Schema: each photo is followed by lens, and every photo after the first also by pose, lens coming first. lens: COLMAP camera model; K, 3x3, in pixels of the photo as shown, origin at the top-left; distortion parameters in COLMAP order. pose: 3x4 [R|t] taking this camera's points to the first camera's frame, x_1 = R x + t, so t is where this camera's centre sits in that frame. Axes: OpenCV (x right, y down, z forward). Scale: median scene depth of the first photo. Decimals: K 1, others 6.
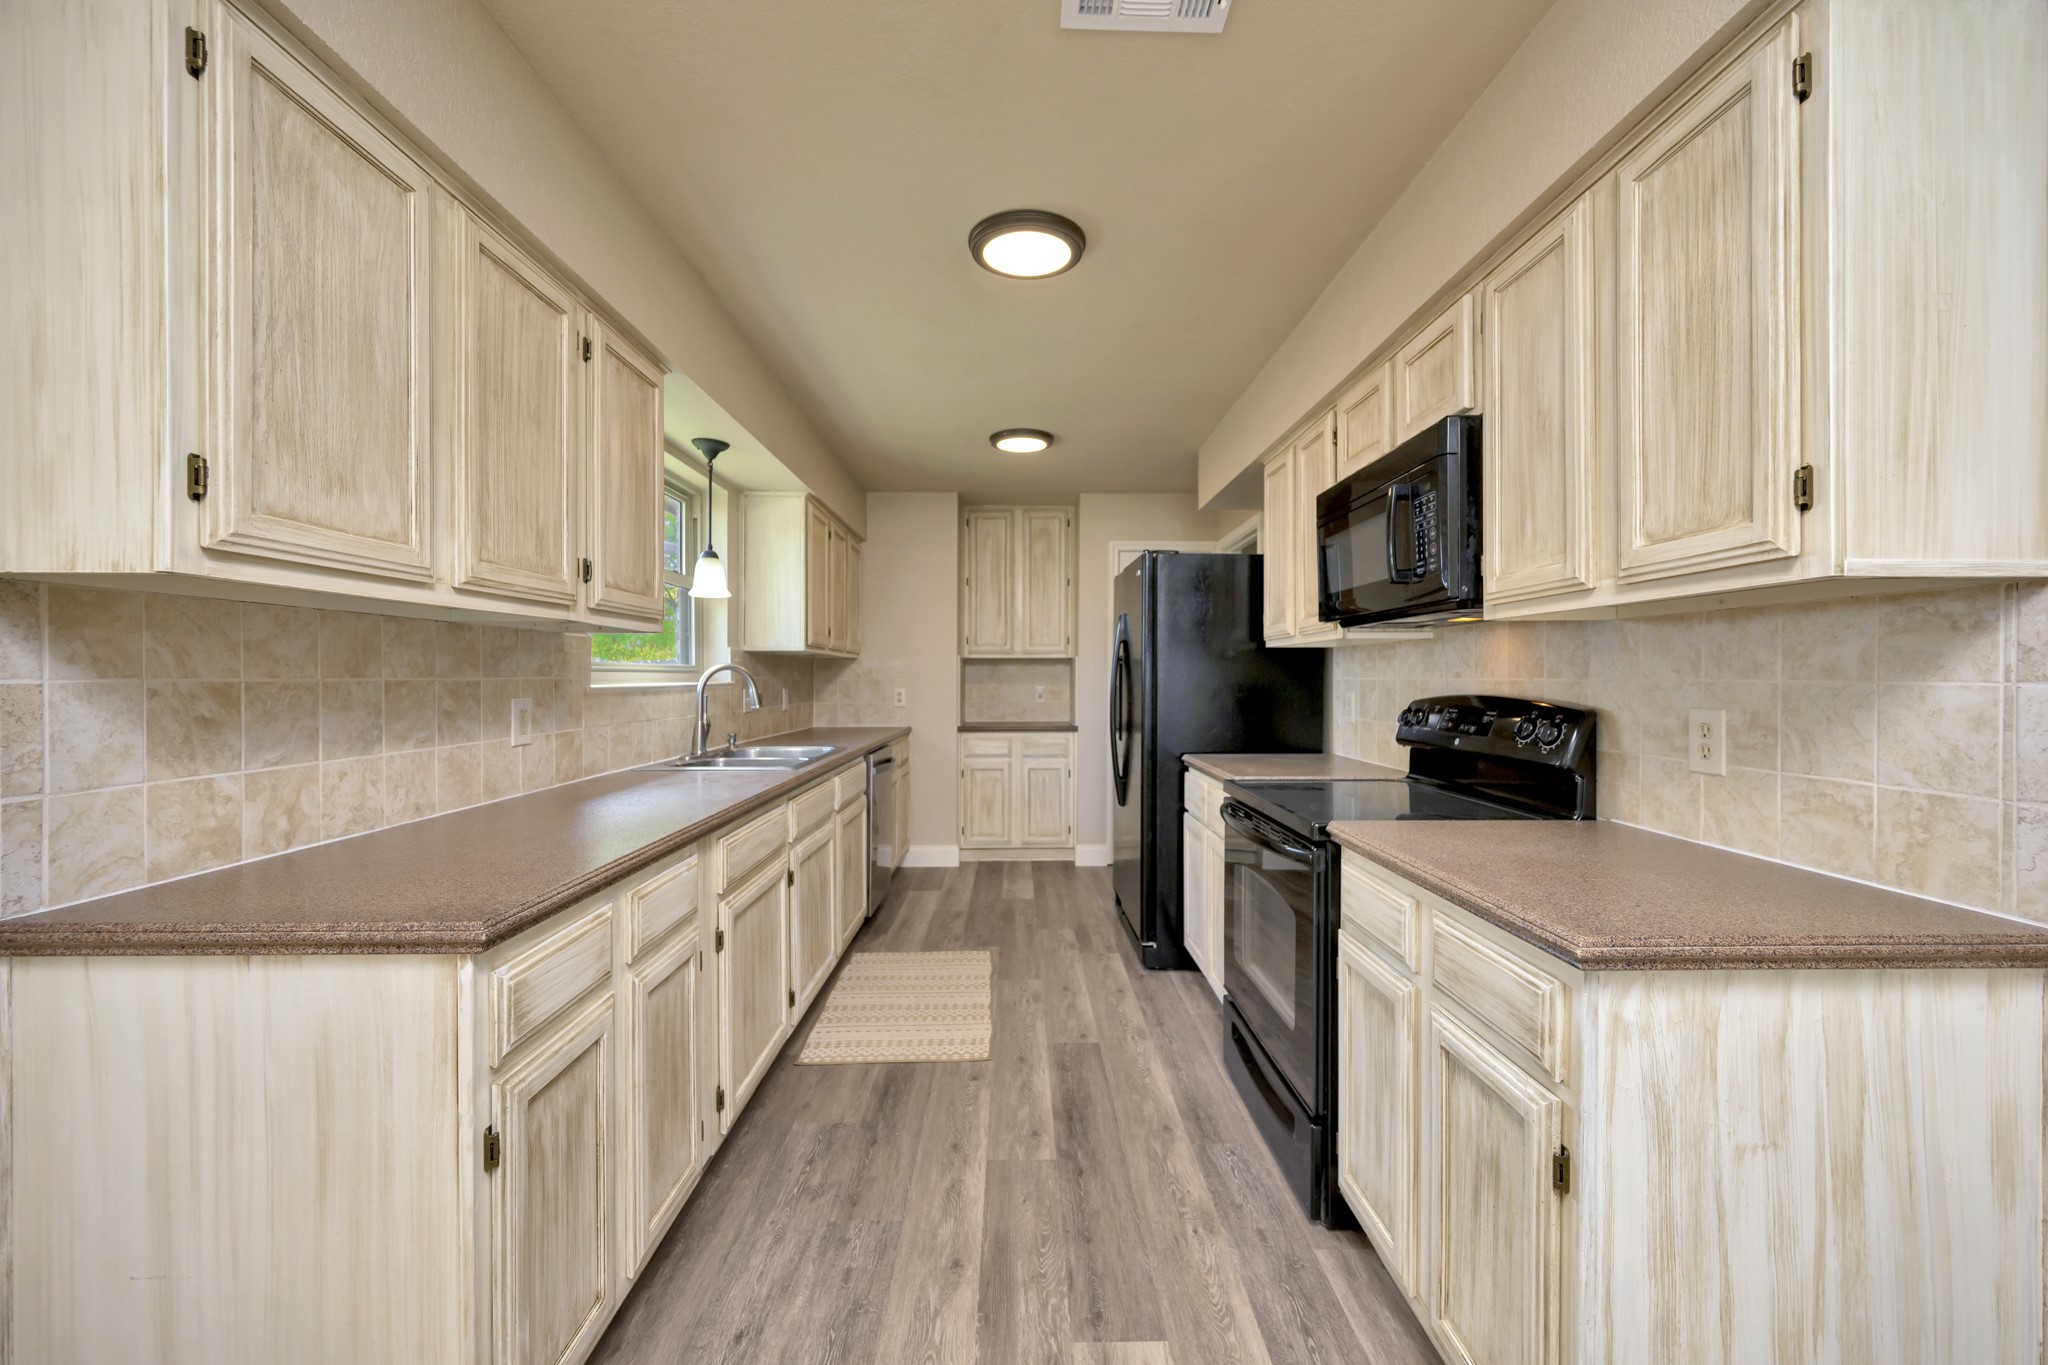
lens RADIAL K [[817.1, 0, 1028.9], [0, 817.1, 679.9], [0, 0, 1]] dist [-0.001282, -0.000595]
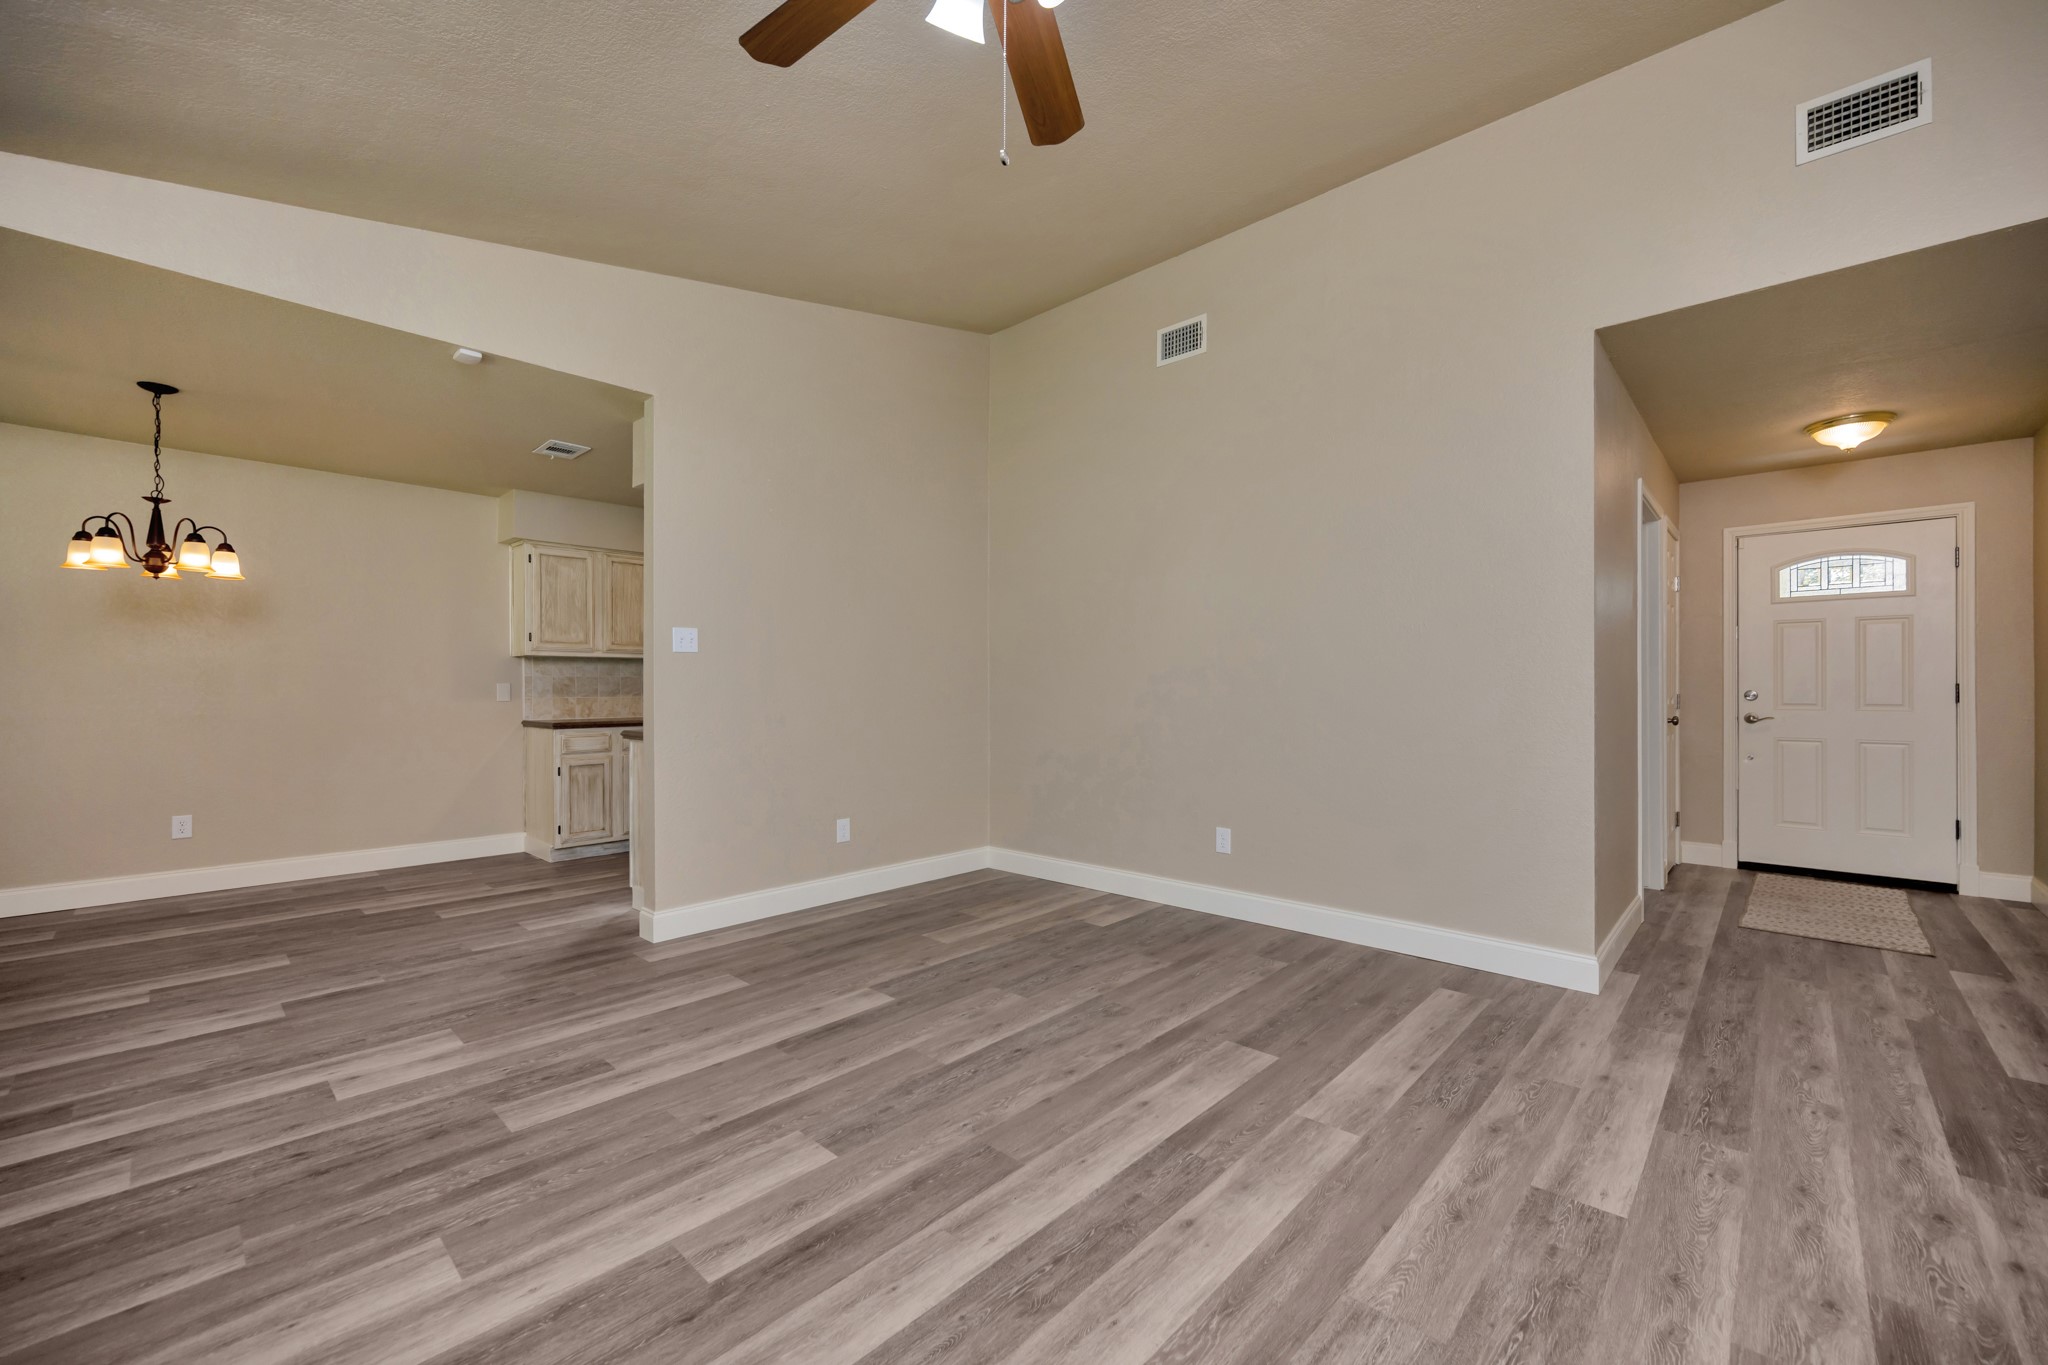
lens RADIAL K [[817.1, 0, 1008.2], [0, 817.1, 664.5], [0, 0, 1]] dist [-0.001282, -0.000595]
pose [[0.701870, -0.032683, -0.711554, 2.792991], [0.014330, 0.999393, -0.031768, 0.082225], [0.712160, 0.012100, 0.701912, -0.300548]]
